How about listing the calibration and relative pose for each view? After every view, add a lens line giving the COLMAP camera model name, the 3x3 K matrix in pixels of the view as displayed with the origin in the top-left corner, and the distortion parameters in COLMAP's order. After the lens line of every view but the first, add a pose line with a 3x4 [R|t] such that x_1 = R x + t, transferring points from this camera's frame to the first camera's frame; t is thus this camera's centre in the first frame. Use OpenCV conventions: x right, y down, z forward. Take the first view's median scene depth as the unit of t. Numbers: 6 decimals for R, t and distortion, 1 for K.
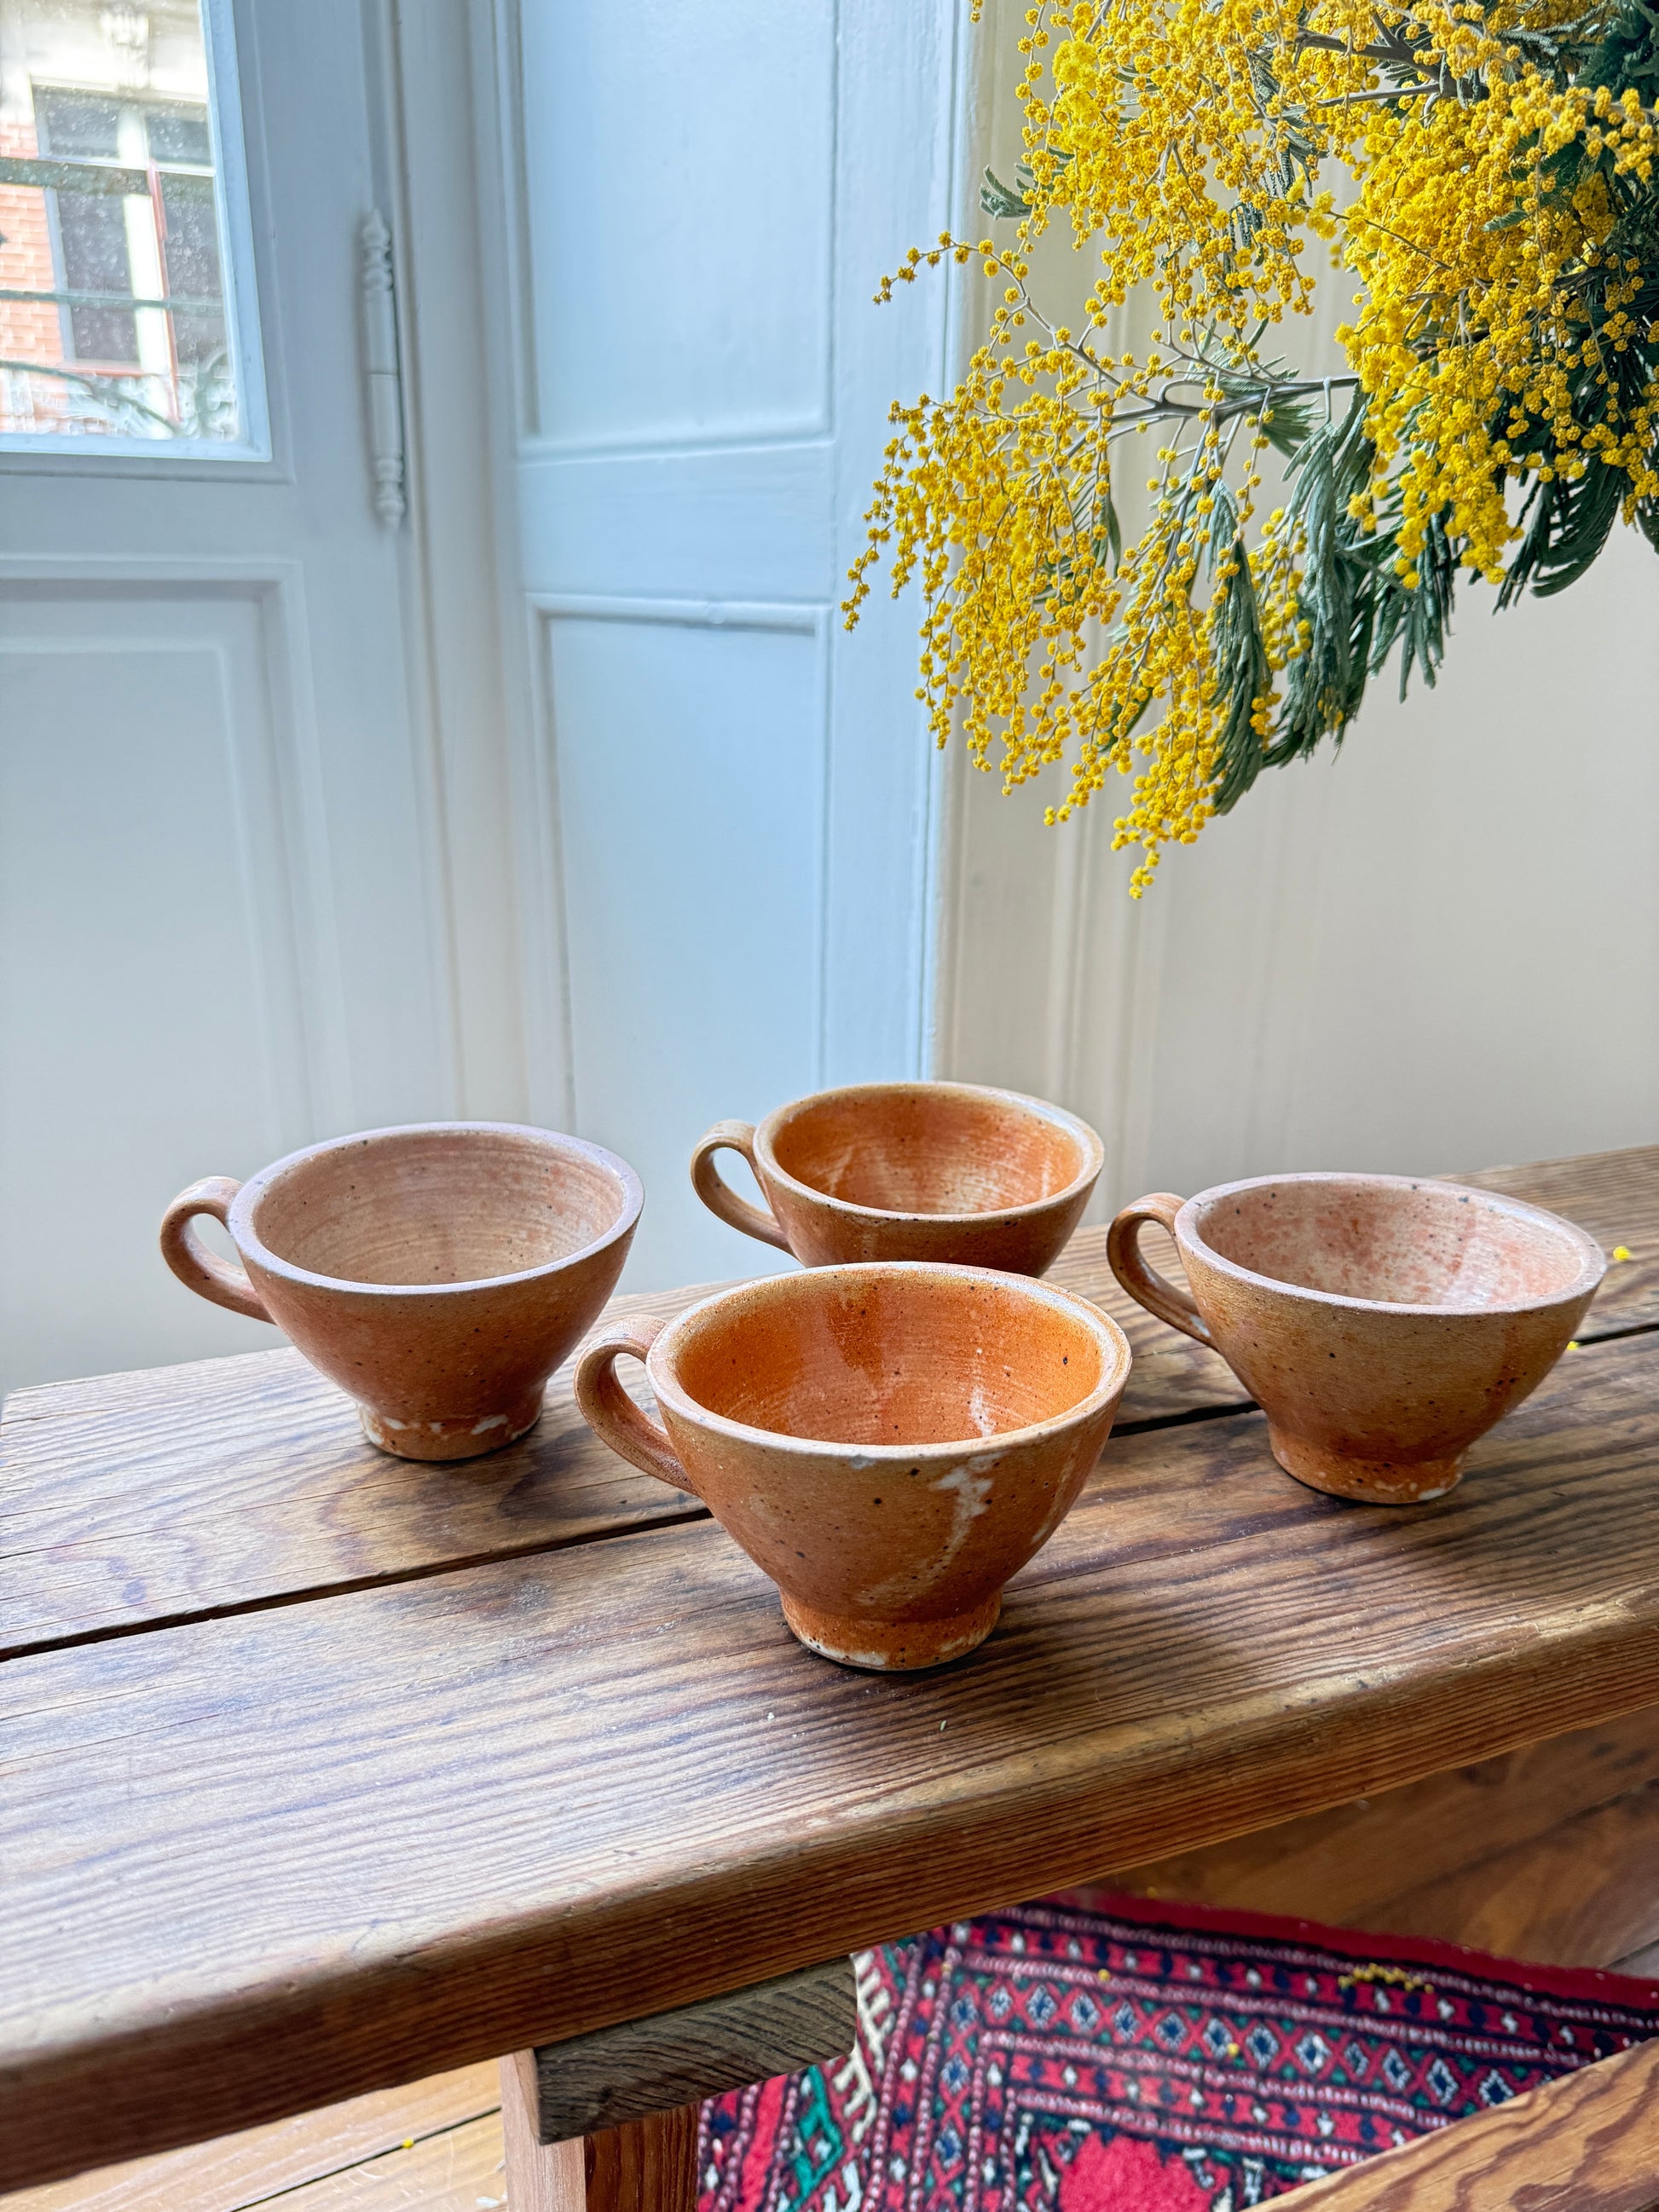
lens RADIAL K [[1601.6, 0, 828.5], [0, 1601.6, 1117.1], [0, 0, 1]] dist [0.047791, -0.152271]
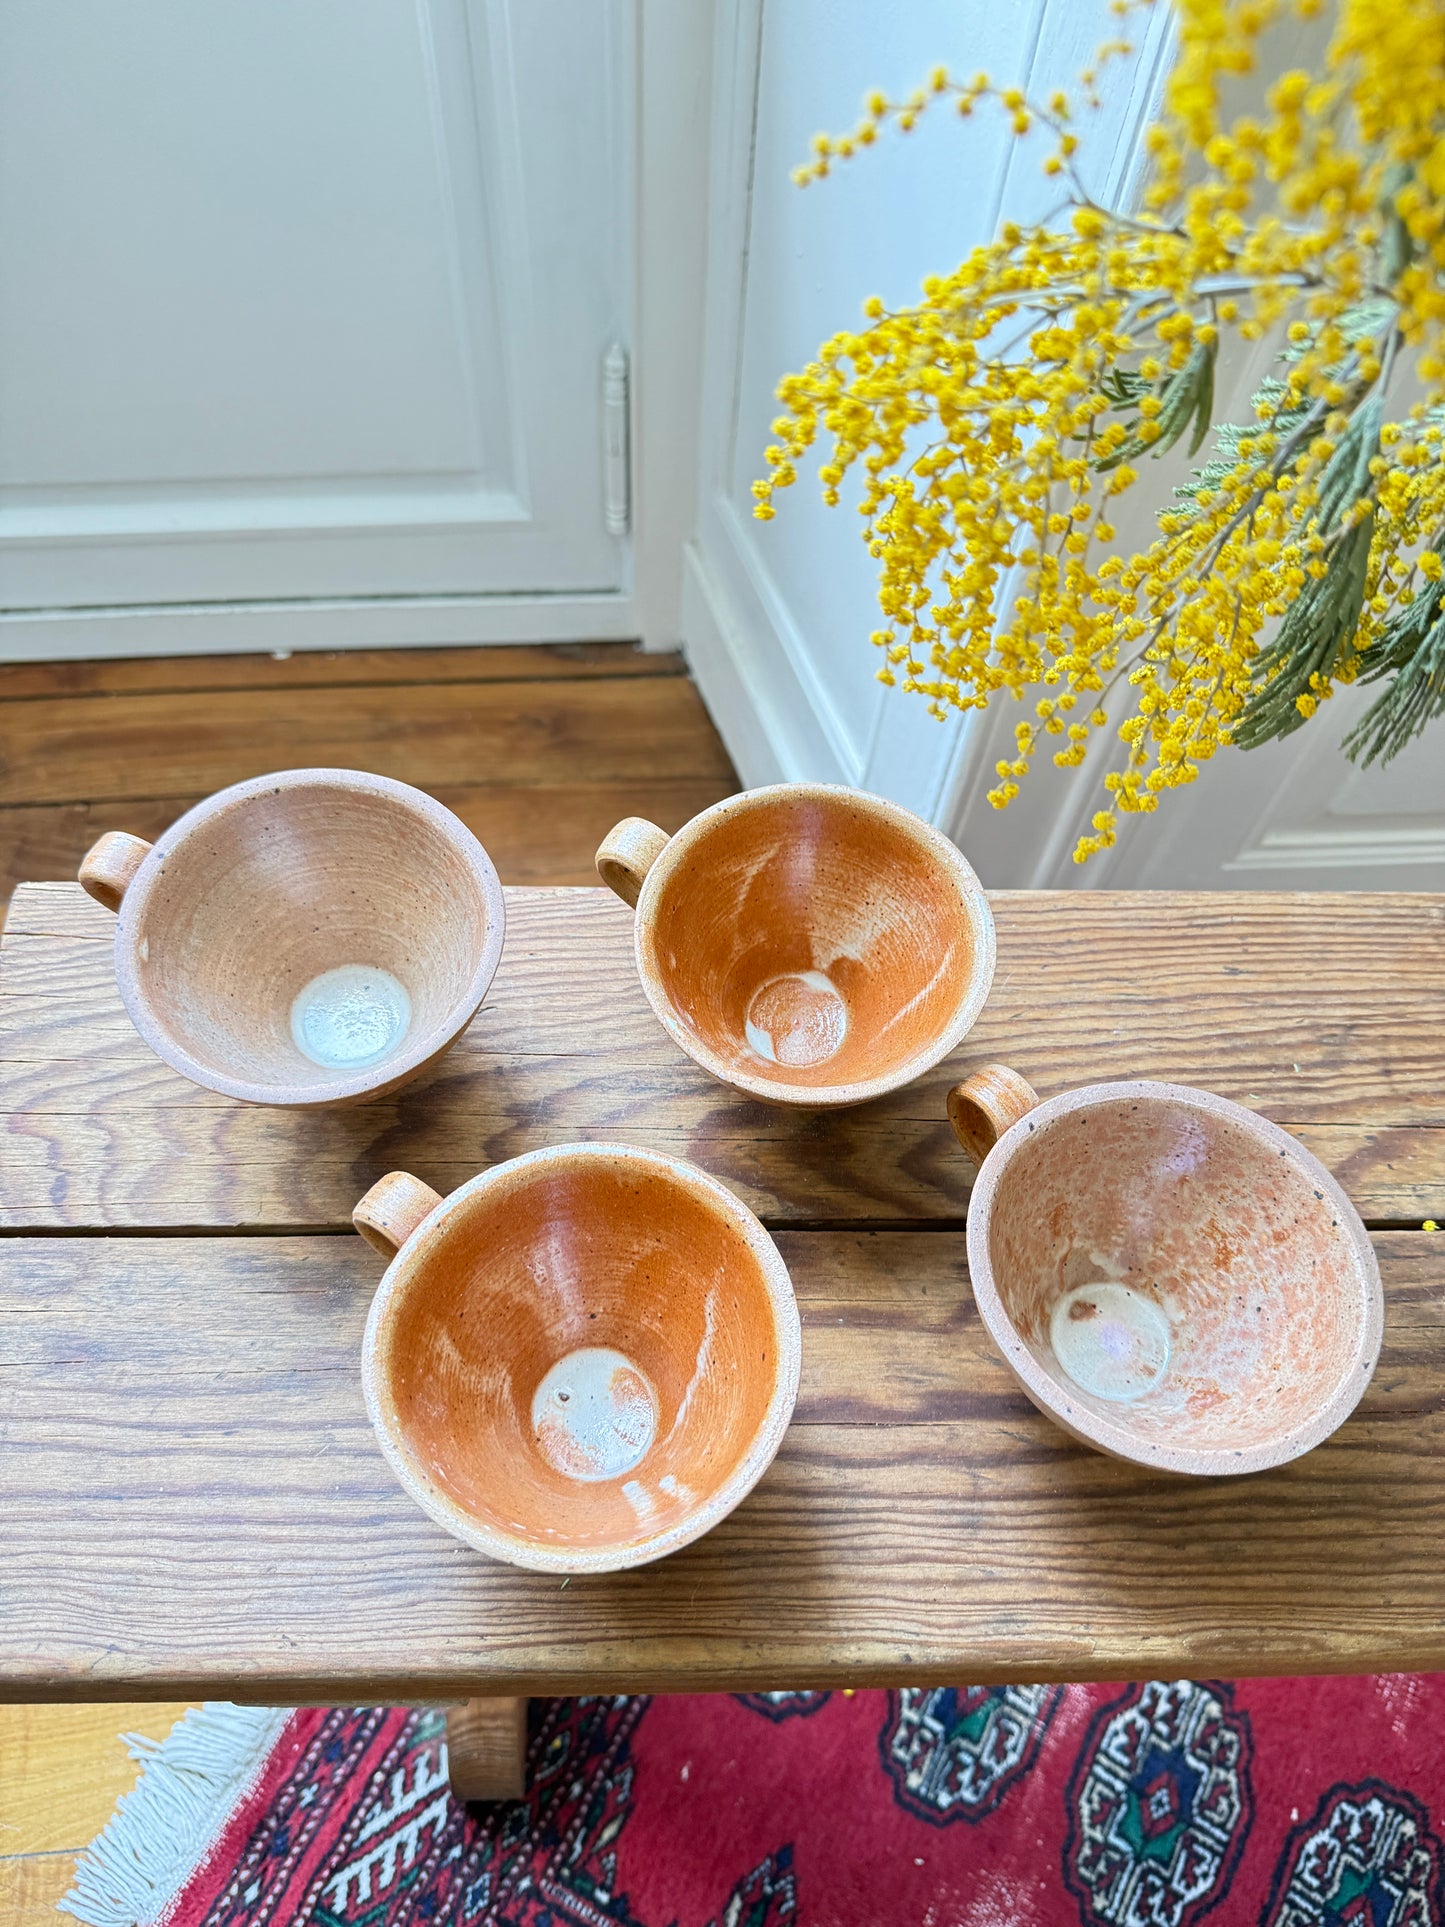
lens RADIAL K [[1409.9, 0, 722.5], [0, 1409.9, 963.5], [0, 0, 1]] dist [-0.033356, 0.009401]
pose [[0.940118, 0.308913, -0.144051, 0.169258], [-0.141963, 0.739093, 0.658474, -0.637690], [0.309878, -0.598593, 0.738689, 0.433808]]
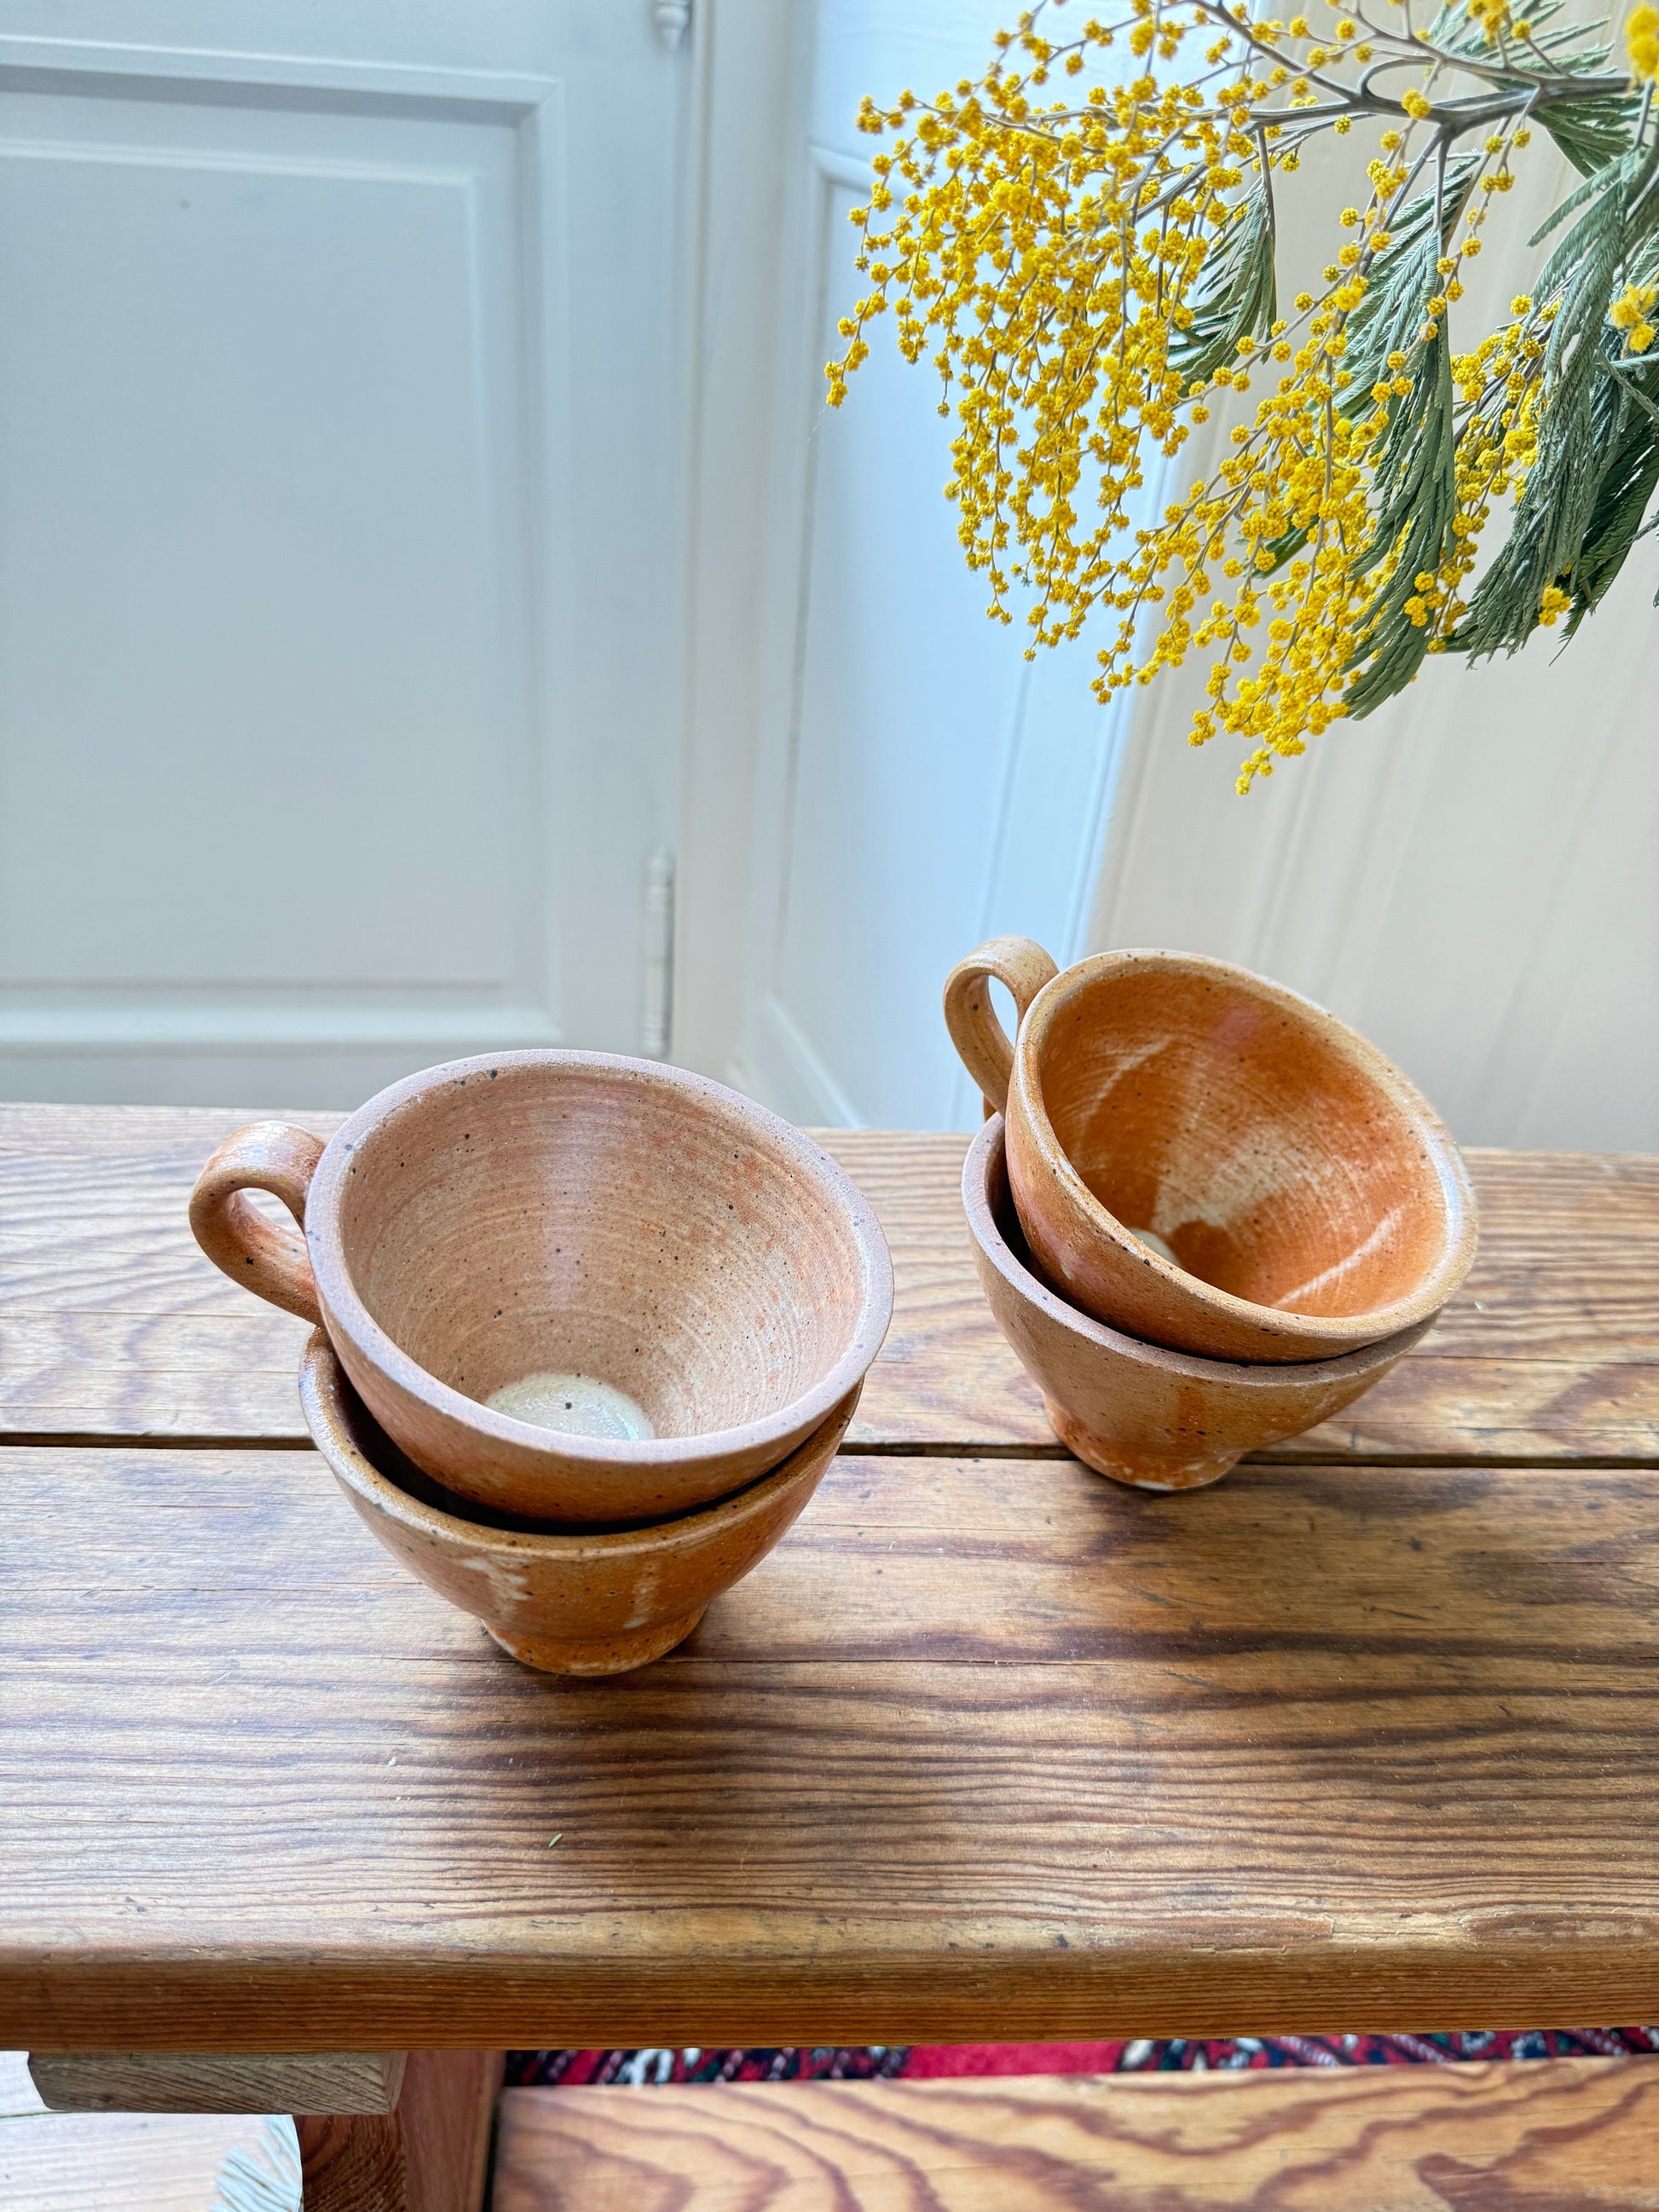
lens RADIAL K [[1629.1, 0, 822.6], [0, 1629.1, 1115.5], [0, 0, 1]] dist [-0.039170, 0.010598]
pose [[0.947963, 0.230362, -0.219772, 0.267228], [-0.161014, 0.942374, 0.293268, -0.237374], [0.274665, -0.242620, 0.930427, 0.268609]]
